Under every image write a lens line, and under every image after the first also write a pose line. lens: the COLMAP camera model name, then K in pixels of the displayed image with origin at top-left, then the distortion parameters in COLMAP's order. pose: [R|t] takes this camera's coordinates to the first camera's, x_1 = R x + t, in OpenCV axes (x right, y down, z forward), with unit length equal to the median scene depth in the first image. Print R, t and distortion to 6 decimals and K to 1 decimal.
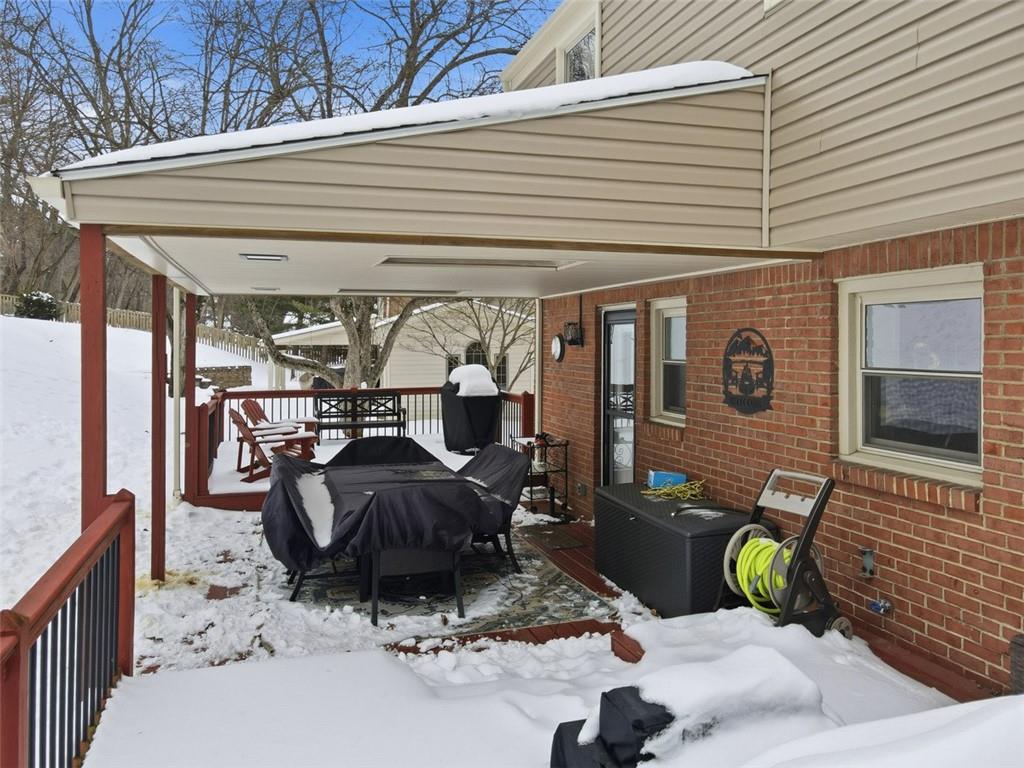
lens RADIAL K [[759.2, 0, 511.3], [0, 759.2, 384.2], [0, 0, 1]] dist [-0.000295, 0.001170]
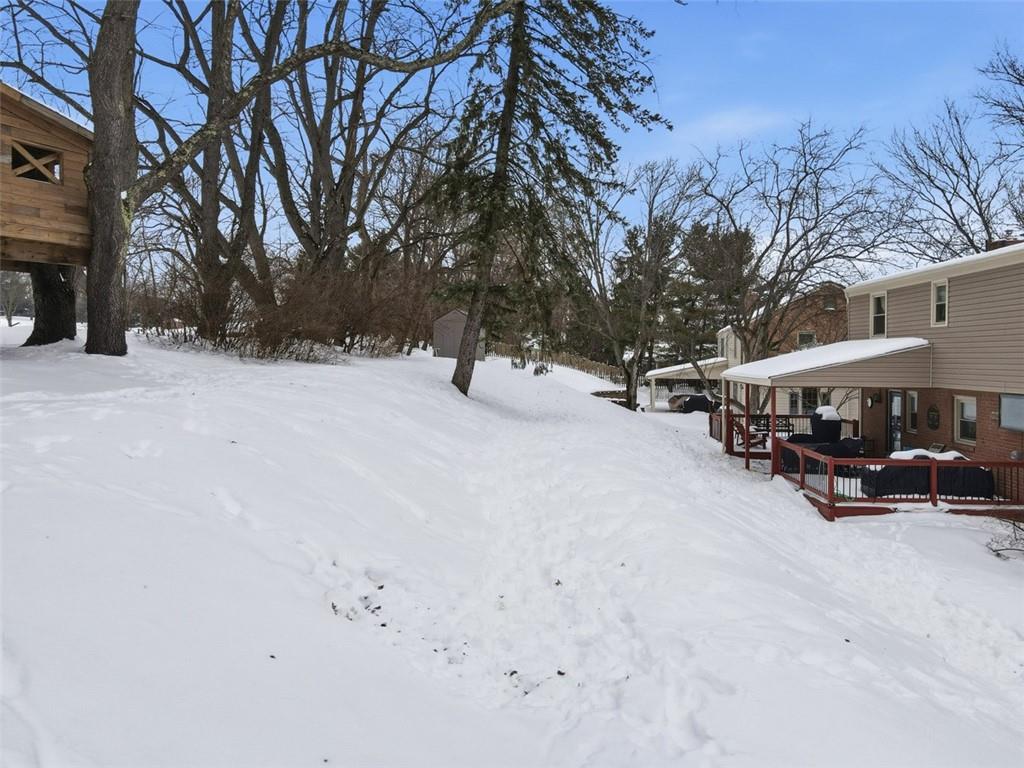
lens RADIAL K [[759.2, 0, 514.4], [0, 759.2, 379.0], [0, 0, 1]] dist [-0.000295, 0.001170]
pose [[0.933431, 0.020078, -0.358196, -0.152319], [-0.028936, 0.999393, -0.019387, -0.046414], [0.357589, 0.028461, 0.933445, -1.933595]]
